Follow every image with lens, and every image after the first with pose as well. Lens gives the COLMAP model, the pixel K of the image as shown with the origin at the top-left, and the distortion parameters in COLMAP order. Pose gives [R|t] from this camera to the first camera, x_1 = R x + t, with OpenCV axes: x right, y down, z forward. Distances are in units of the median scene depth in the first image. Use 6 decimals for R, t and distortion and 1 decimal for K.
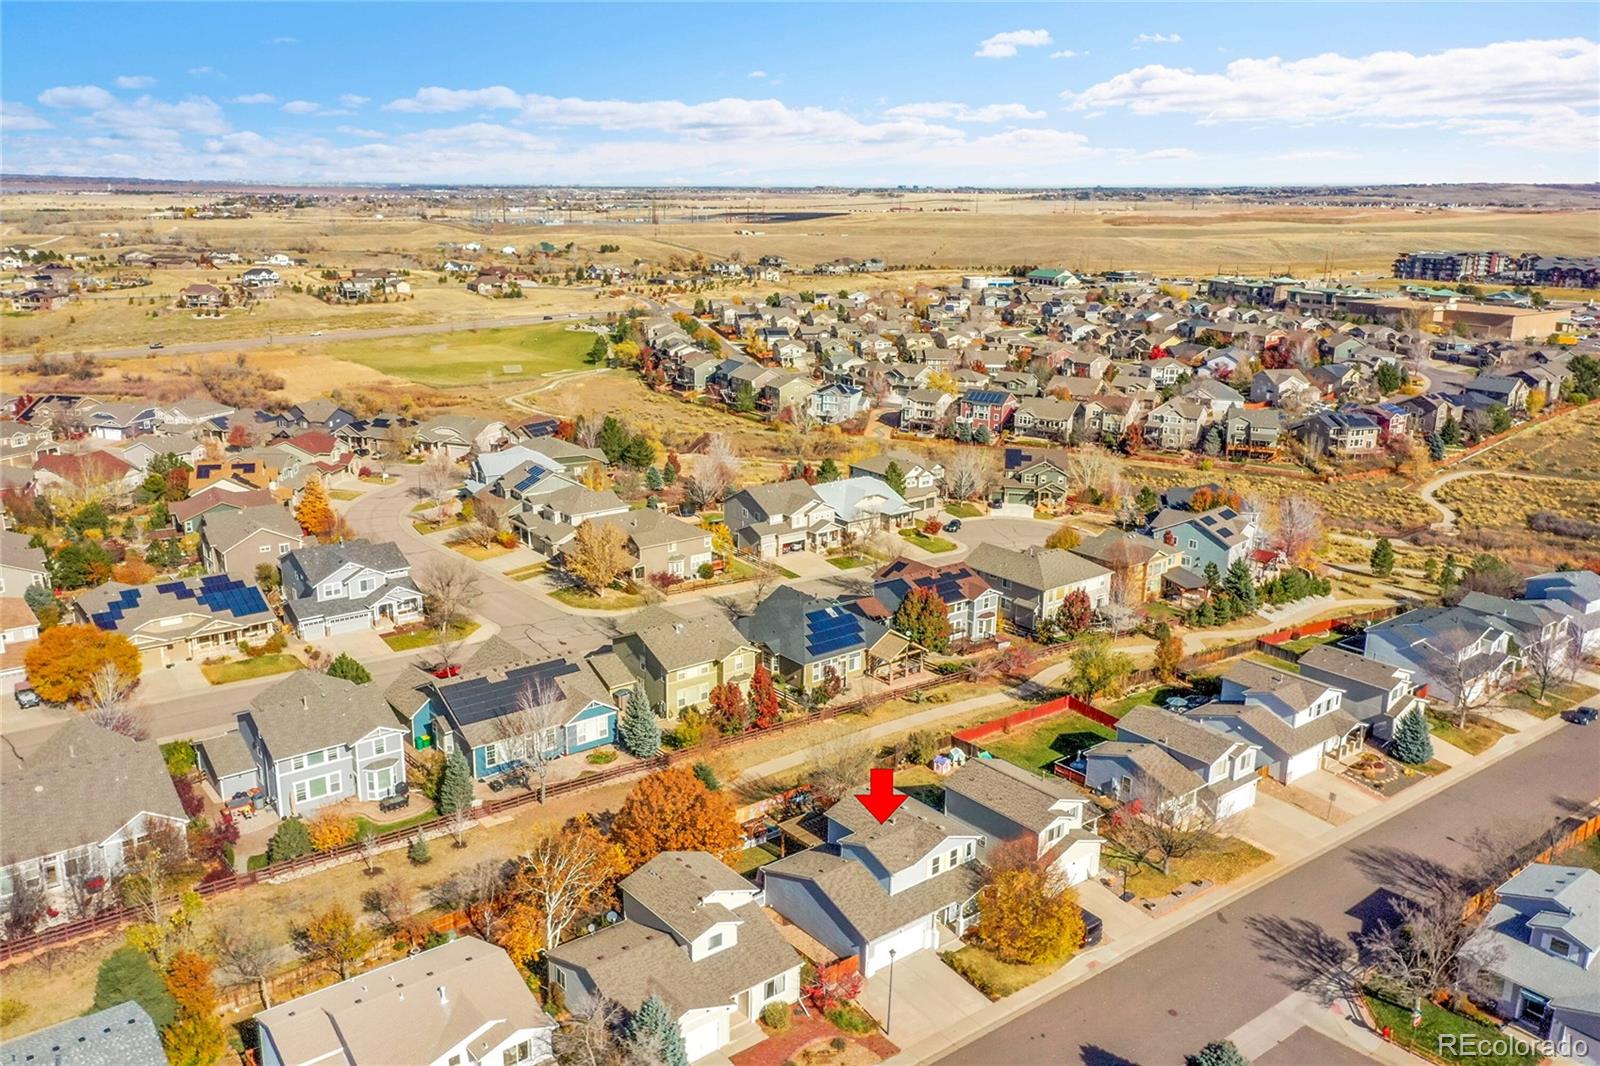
lens RADIAL K [[1261.8, 0, 800.0], [0, 1261.8, 533.0], [0, 0, 1]] dist [0.006409, -0.002893]
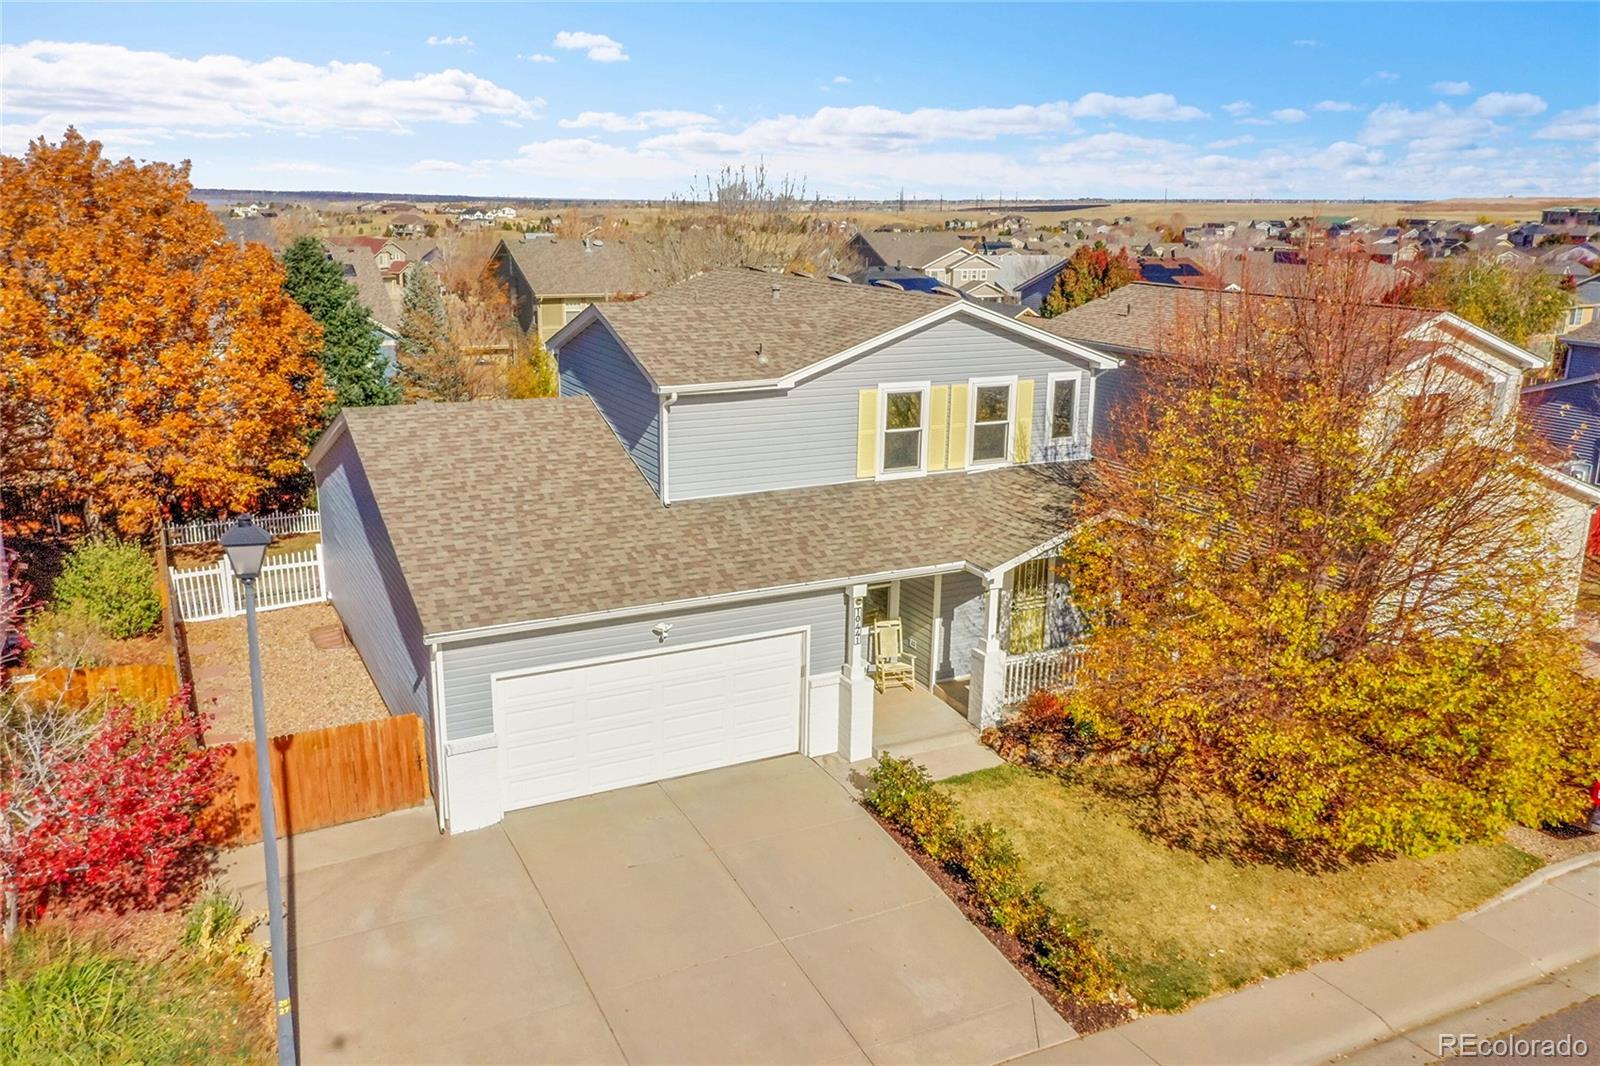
lens RADIAL K [[1261.8, 0, 800.0], [0, 1261.8, 533.0], [0, 0, 1]] dist [0.006409, -0.002893]
pose [[0.980147, 0.047773, -0.192433, 0.137082], [-0.050356, 0.998695, -0.008556, 0.290320], [0.191773, 0.018076, 0.981273, 0.777594]]
